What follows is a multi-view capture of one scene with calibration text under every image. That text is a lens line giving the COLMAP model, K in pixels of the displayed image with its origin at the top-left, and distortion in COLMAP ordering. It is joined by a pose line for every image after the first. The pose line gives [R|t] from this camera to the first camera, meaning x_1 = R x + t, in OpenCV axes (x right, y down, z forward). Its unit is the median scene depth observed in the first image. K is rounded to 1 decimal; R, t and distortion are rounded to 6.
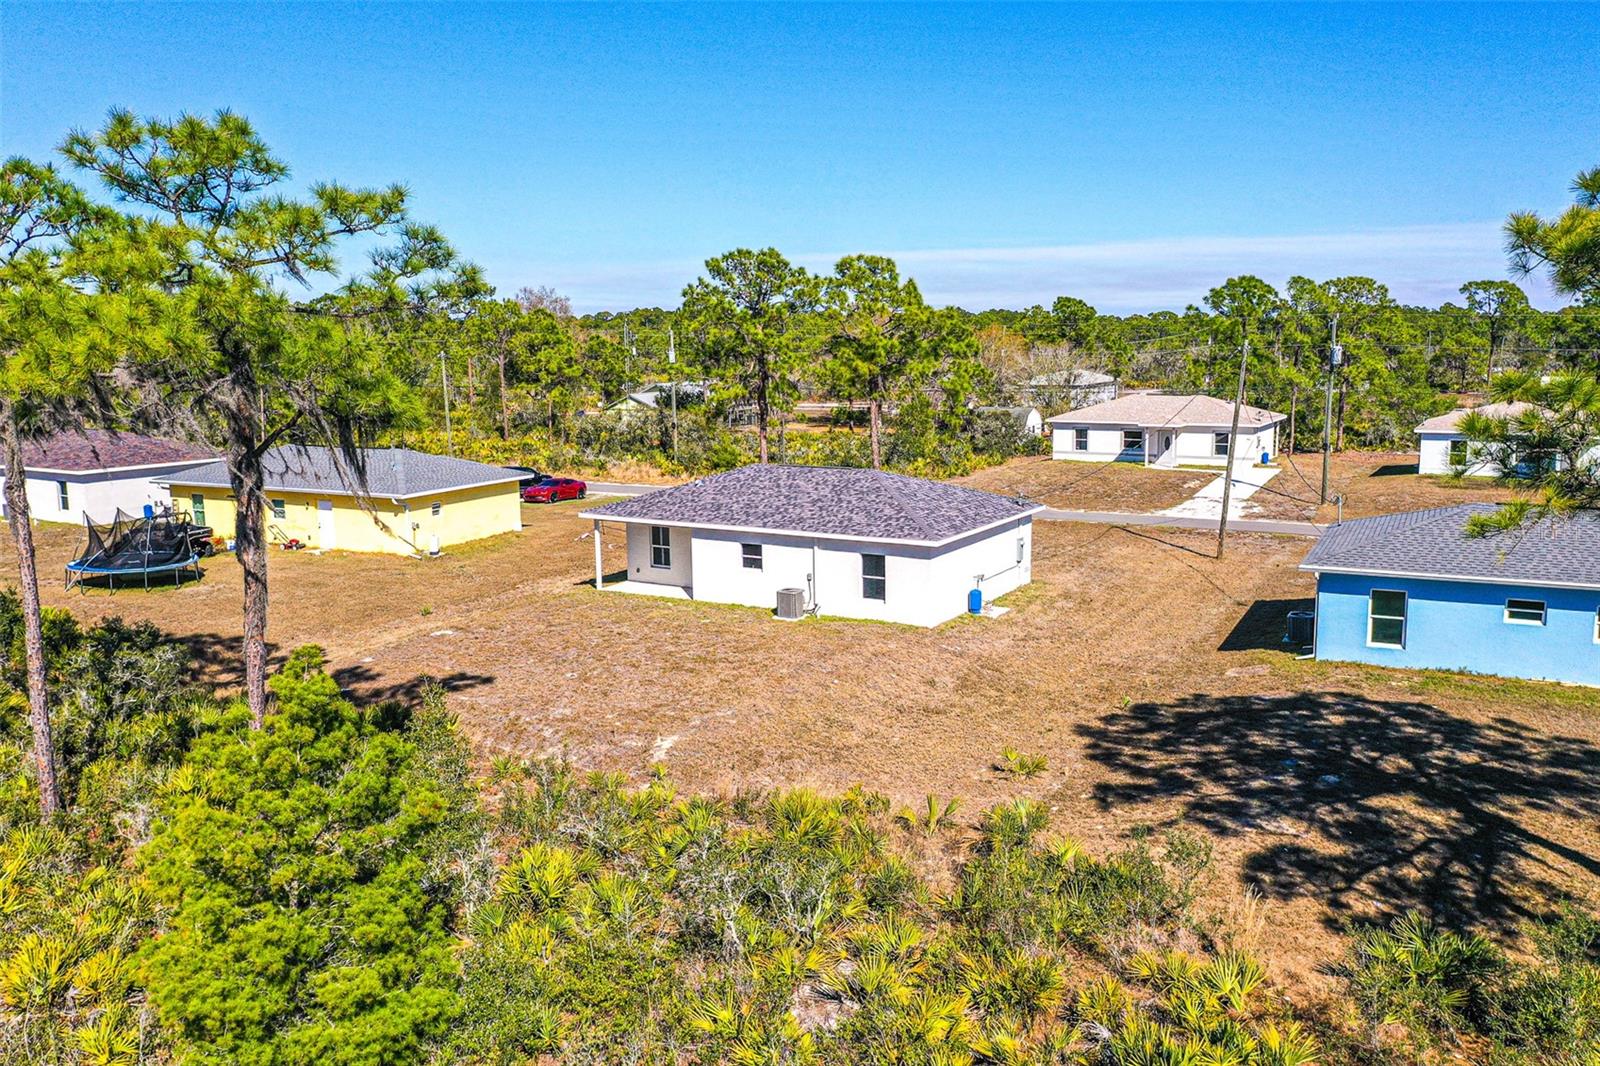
lens RADIAL K [[1290.7, 0, 800.0], [0, 1290.7, 533.0], [0, 0, 1]] dist [0.011658, -0.000743]
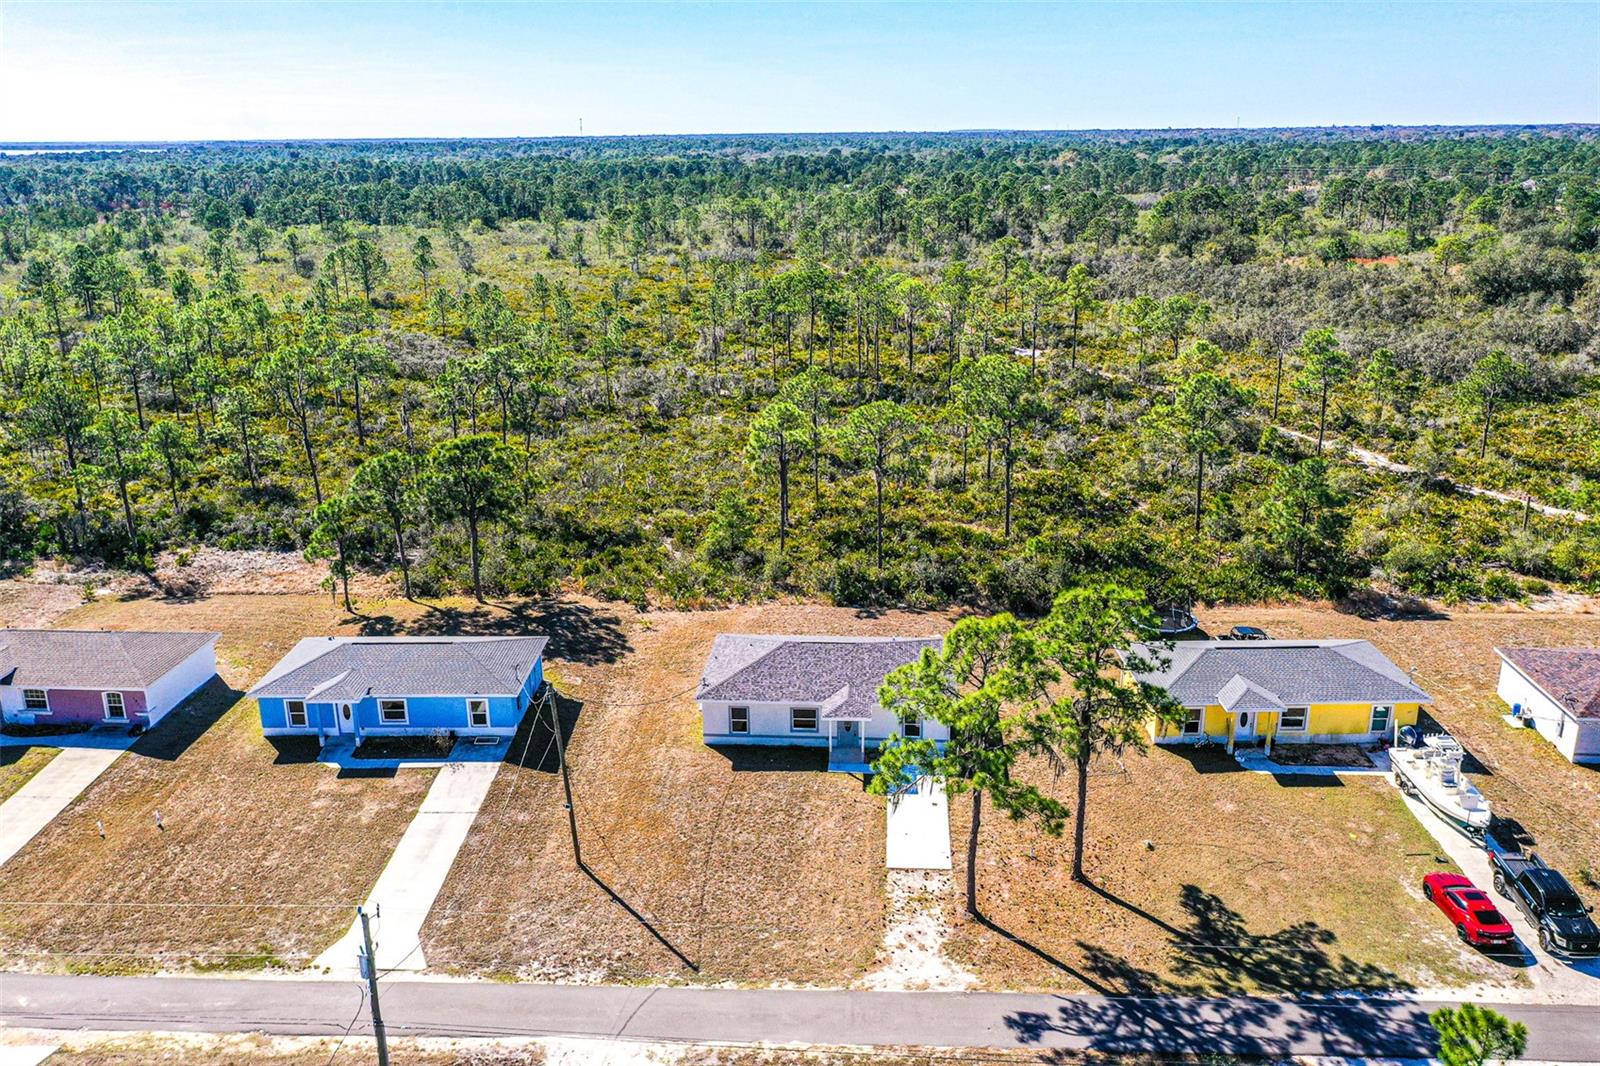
lens RADIAL K [[1270.9, 0, 800.0], [0, 1270.9, 533.0], [0, 0, 1]] dist [0.011869, 0.005739]
pose [[-0.900600, 0.151340, -0.407450, 1.135931], [-0.042784, 0.902005, 0.429601, -1.453547], [0.432537, 0.404331, -0.805871, 3.795049]]
